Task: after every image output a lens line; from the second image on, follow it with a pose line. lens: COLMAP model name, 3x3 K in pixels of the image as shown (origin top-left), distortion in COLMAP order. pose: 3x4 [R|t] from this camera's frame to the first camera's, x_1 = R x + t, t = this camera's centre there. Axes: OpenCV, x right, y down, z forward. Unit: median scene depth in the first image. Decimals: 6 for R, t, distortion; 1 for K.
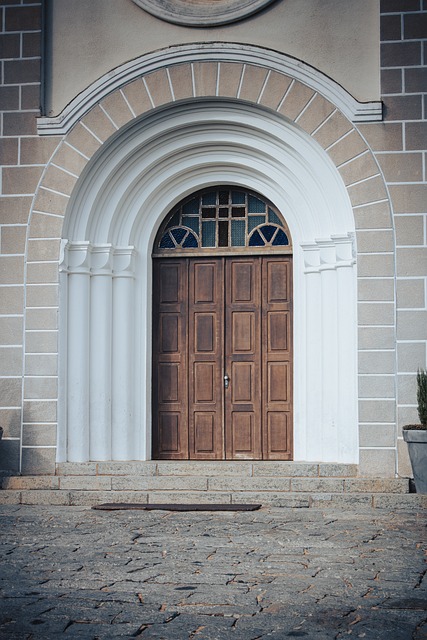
lens RADIAL K [[1127.5, 0, 235.2], [0, 1127.5, 321.7], [0, 0, 1]] dist [0.020321, 0.088970]
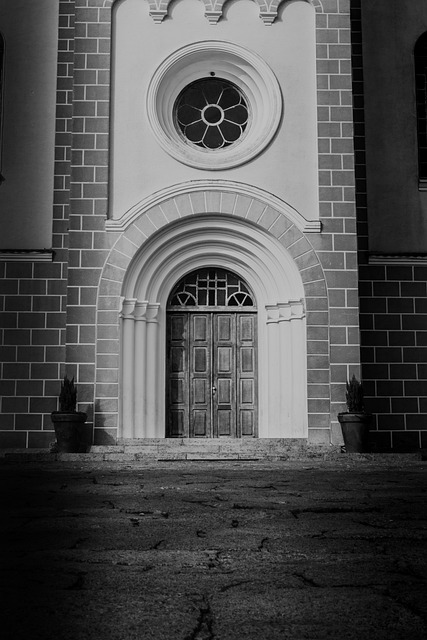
lens RADIAL K [[934.6, 0, 213.5], [0, 934.6, 320.0], [0, 0, 1]] dist [-0.022665, -0.008346]
pose [[0.980622, 0.030514, 0.193518, -0.276930], [-0.015548, 0.996802, -0.078389, 0.059698], [-0.195291, 0.073861, 0.977960, -0.301014]]
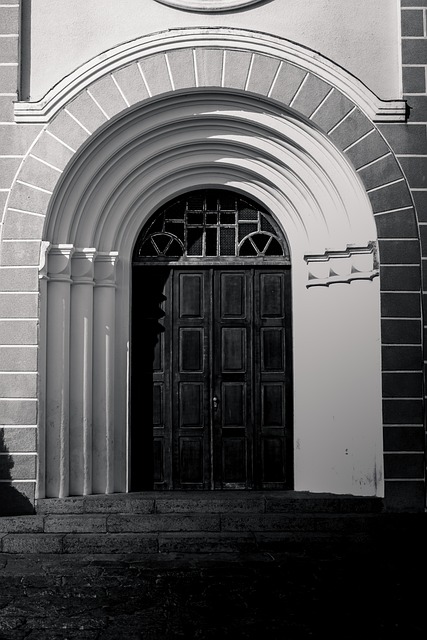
lens RADIAL K [[934.6, 0, 213.5], [0, 934.6, 320.0], [0, 0, 1]] dist [-0.022665, -0.008346]
pose [[0.986681, 0.013620, 0.162098, -0.138568], [-0.010954, 0.999790, -0.017334, -0.001311], [-0.162300, 0.015327, 0.986622, 0.265759]]
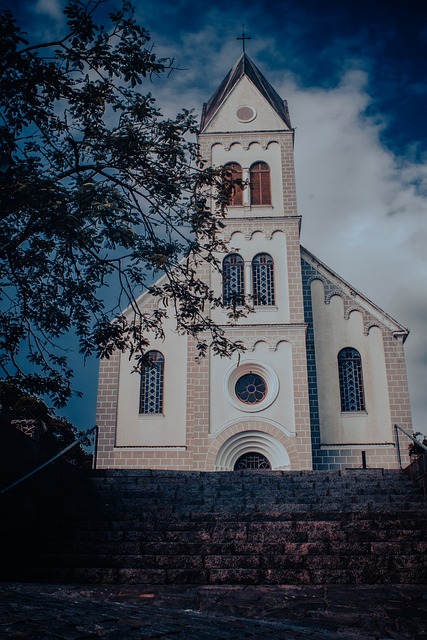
lens RADIAL K [[596.9, 0, 213.5], [0, 596.9, 320.0], [0, 0, 1]] dist [-0.144660, -0.000274]
pose [[0.994787, 0.046548, 0.090734, -0.363297], [-0.012224, 0.937761, -0.347067, 0.164085], [-0.101242, 0.344149, 0.933441, -1.063732]]
